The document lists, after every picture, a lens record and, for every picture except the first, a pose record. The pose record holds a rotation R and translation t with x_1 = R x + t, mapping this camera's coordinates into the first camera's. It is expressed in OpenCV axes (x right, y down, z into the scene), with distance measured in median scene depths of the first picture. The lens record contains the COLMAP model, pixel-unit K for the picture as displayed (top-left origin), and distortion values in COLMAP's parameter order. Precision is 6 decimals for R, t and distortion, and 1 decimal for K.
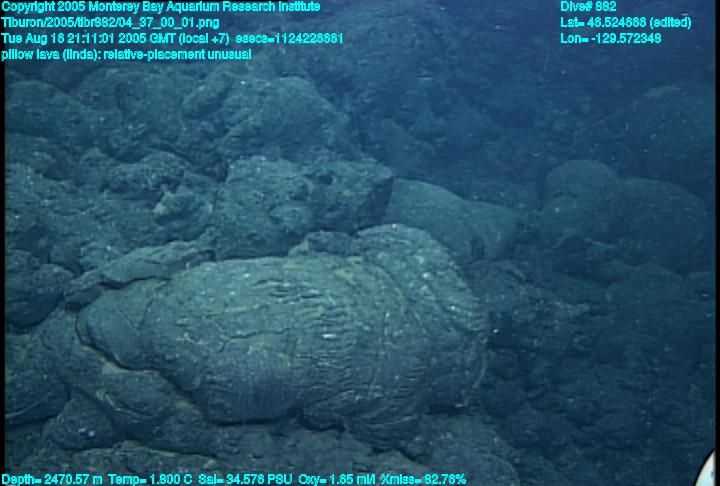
lens RADIAL K [[979.2, 0, 350.8], [0, 979.2, 316.0], [0, 0, 1]] dist [0.159729, 0.035733]
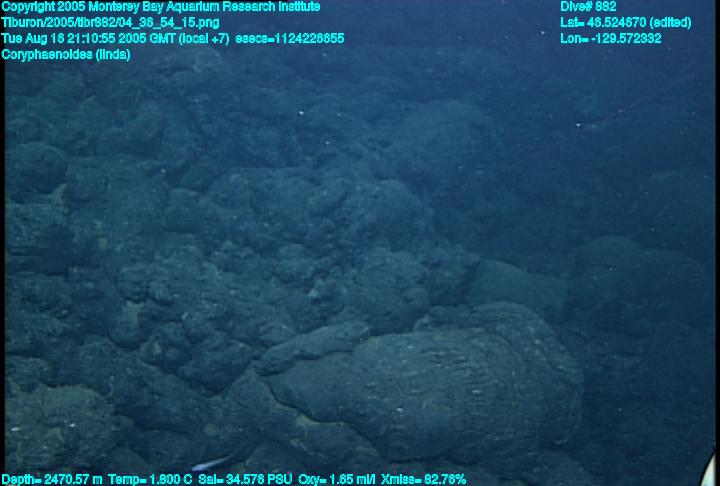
lens RADIAL K [[979.2, 0, 350.8], [0, 979.2, 316.0], [0, 0, 1]] dist [0.159729, 0.035733]
pose [[0.997563, -0.027480, 0.064133, -0.243347], [0.030221, 0.998654, -0.042163, -0.027309], [-0.062888, 0.043998, 0.997050, -0.271515]]
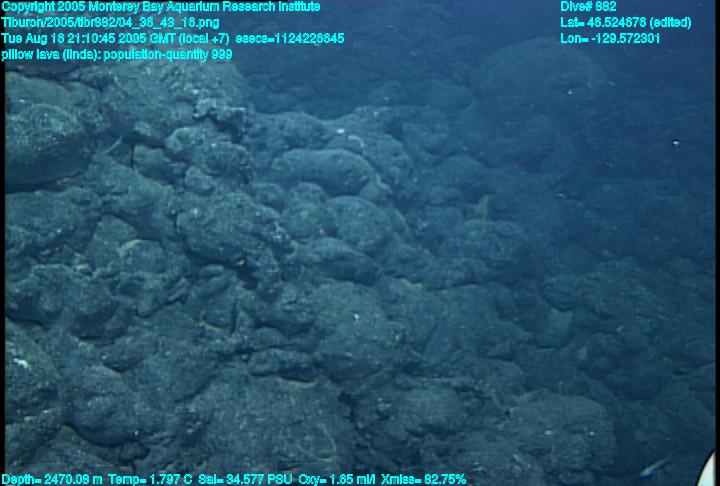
lens RADIAL K [[979.2, 0, 350.8], [0, 979.2, 316.0], [0, 0, 1]] dist [0.159729, 0.035733]
pose [[0.998585, 0.039508, -0.035599, -0.700217], [-0.039621, 0.999212, -0.002466, -0.087123], [0.035474, 0.003873, 0.999363, -0.382385]]
